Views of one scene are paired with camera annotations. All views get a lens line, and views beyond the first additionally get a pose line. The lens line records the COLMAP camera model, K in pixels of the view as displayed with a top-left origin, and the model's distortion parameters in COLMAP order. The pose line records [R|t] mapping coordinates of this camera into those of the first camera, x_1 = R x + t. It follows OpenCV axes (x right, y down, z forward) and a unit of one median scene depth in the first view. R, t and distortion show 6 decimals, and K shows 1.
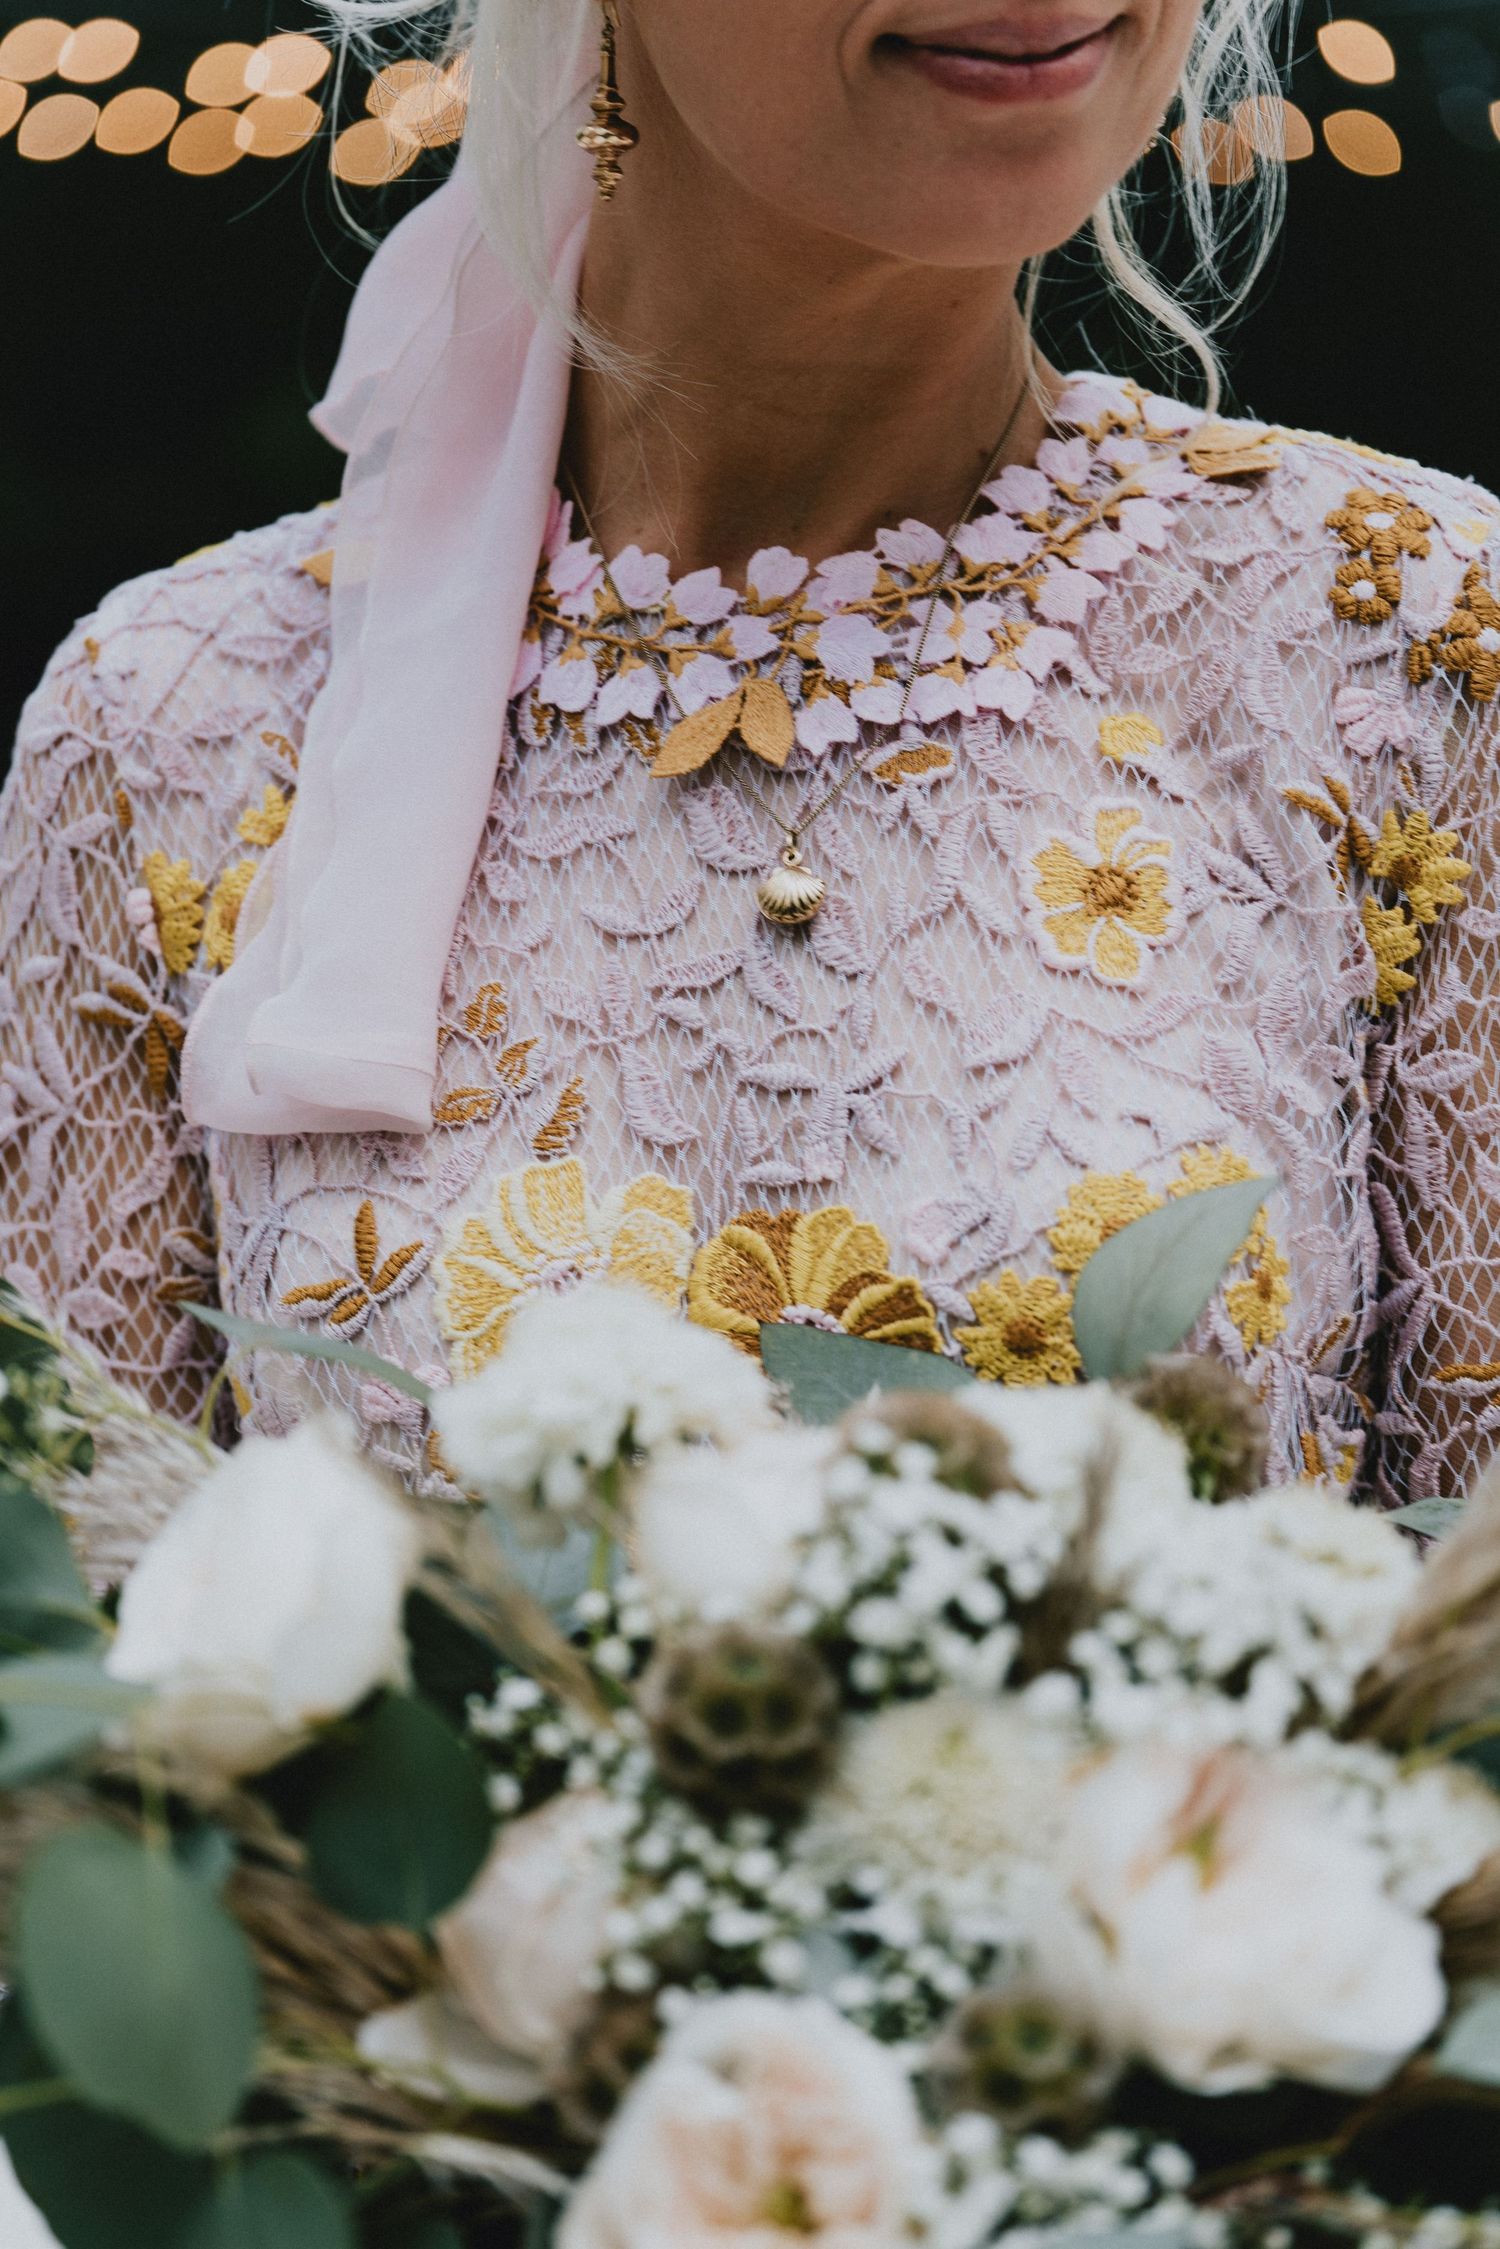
lens RADIAL K [[5110.7, 0, 748.4], [0, 5110.7, 1183.7], [0, 0, 1]] dist [-0.089607, -0.210166]
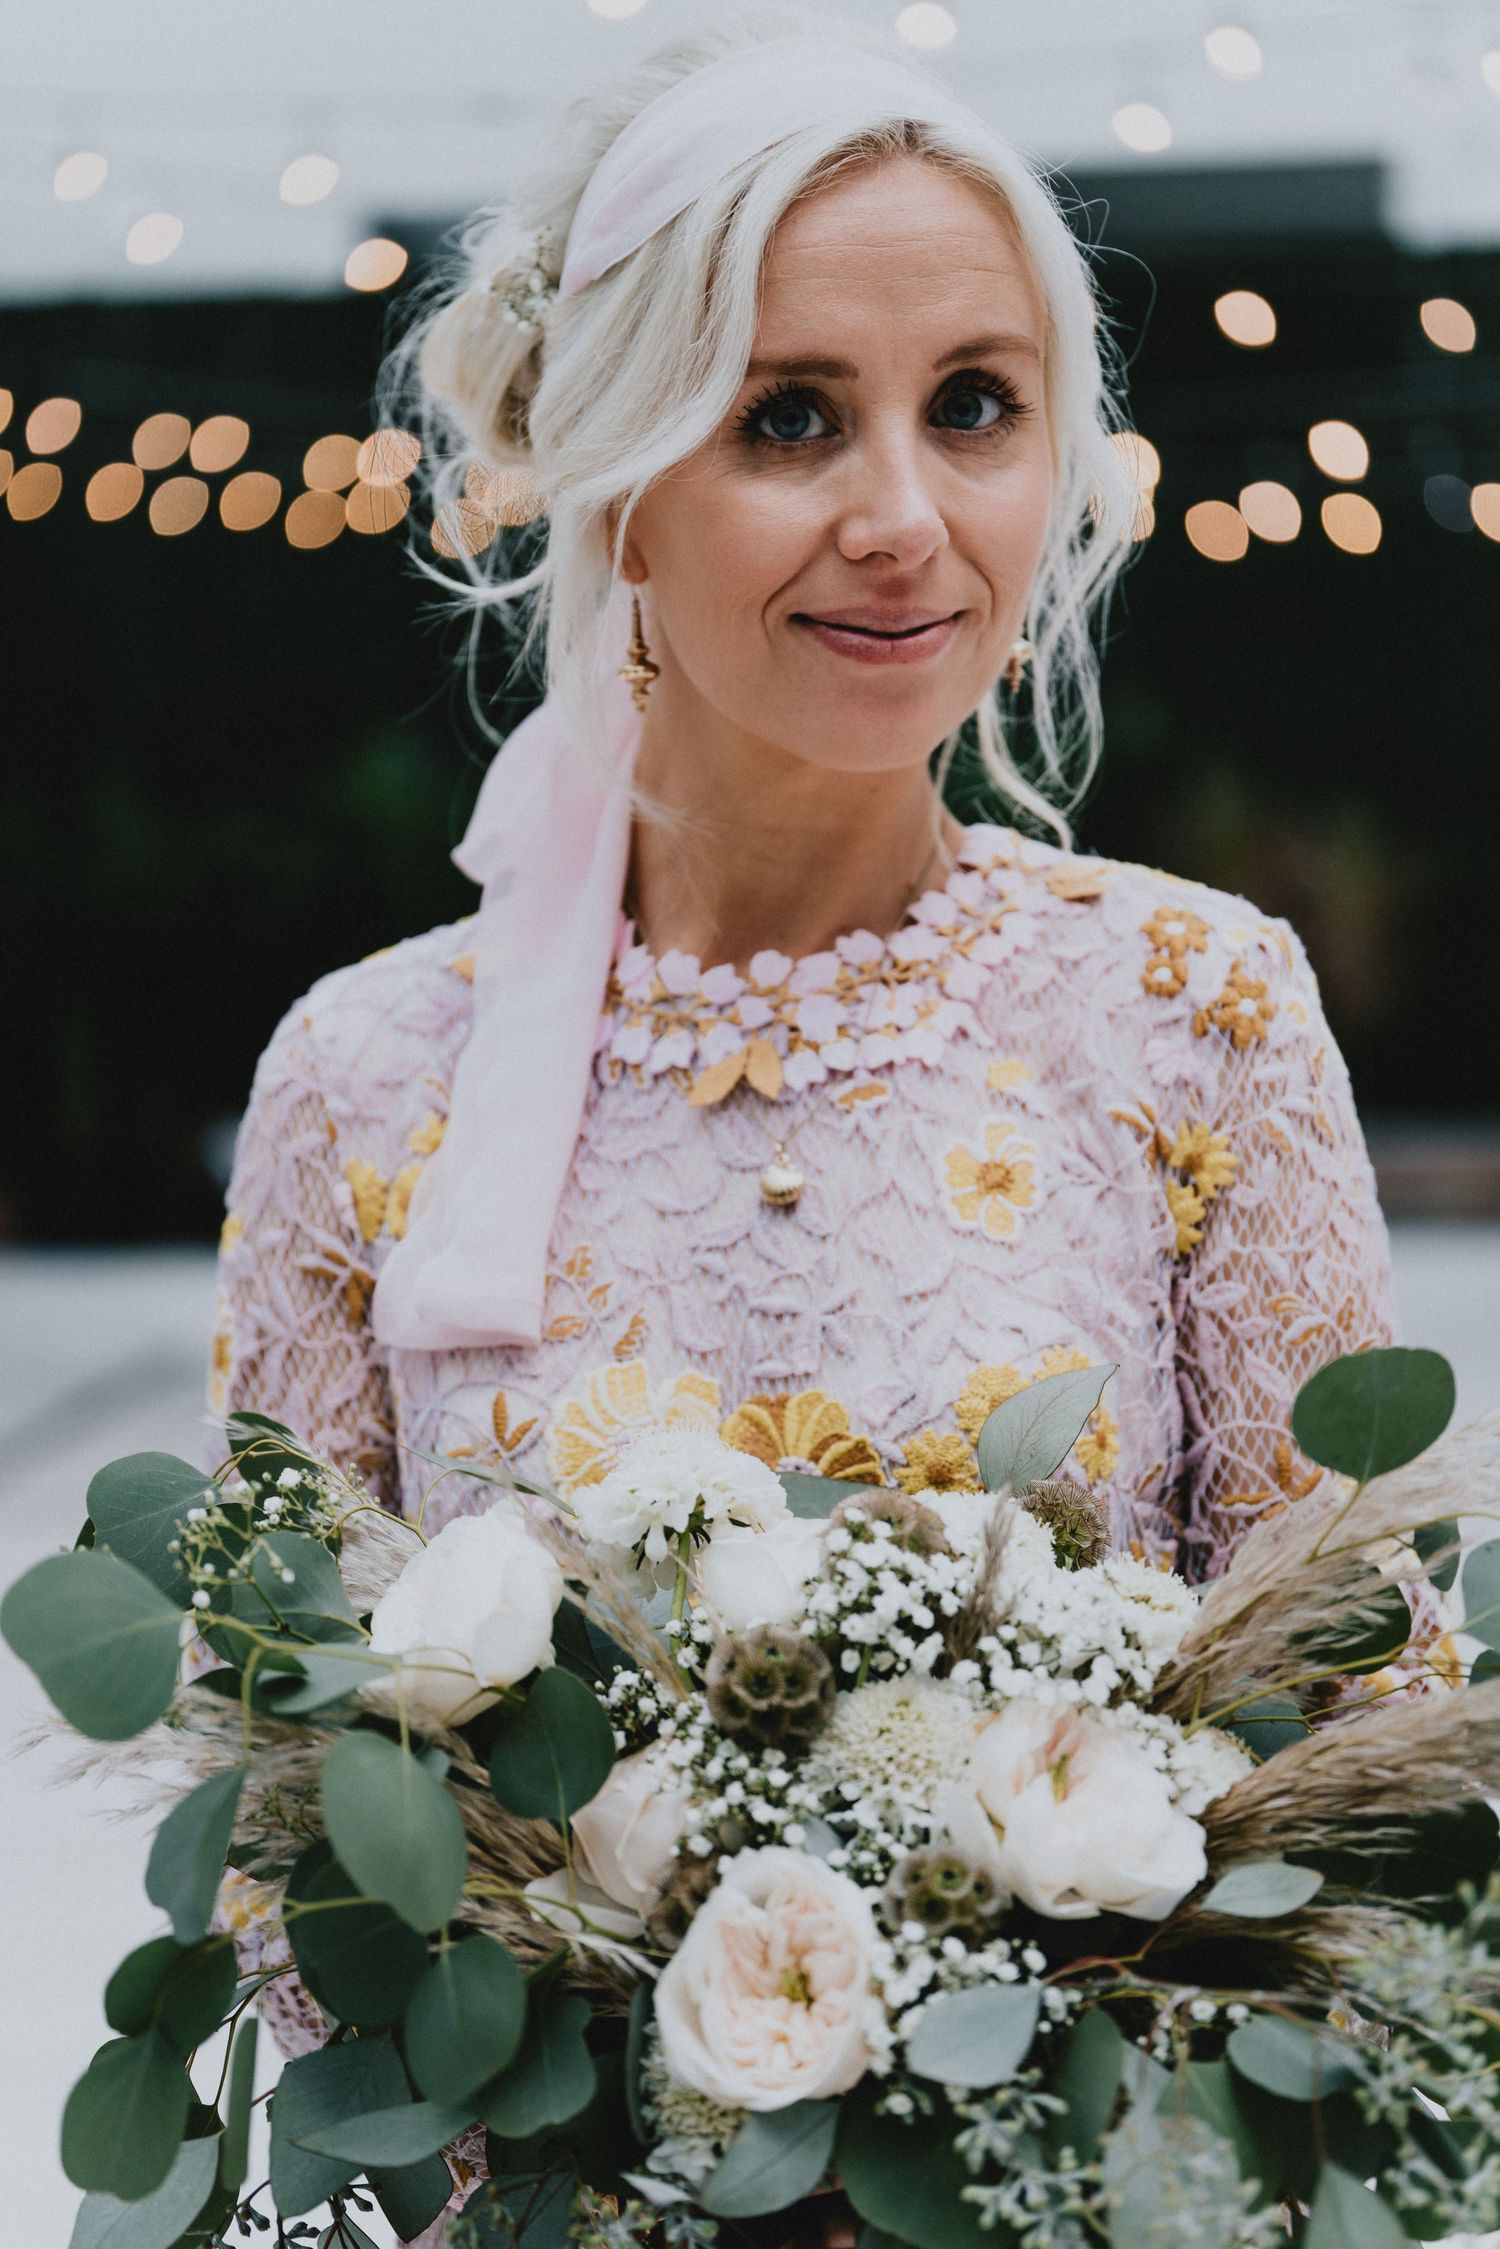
lens RADIAL K [[4763.6, 0, 750.0], [0, 4763.6, 1124.5], [0, 0, 1]] dist [0.047751, -0.450530]
pose [[0.999912, -0.011670, -0.006292, 0.007761], [0.011201, 0.997484, -0.069998, 0.023661], [0.007093, 0.069921, 0.997527, -0.391181]]
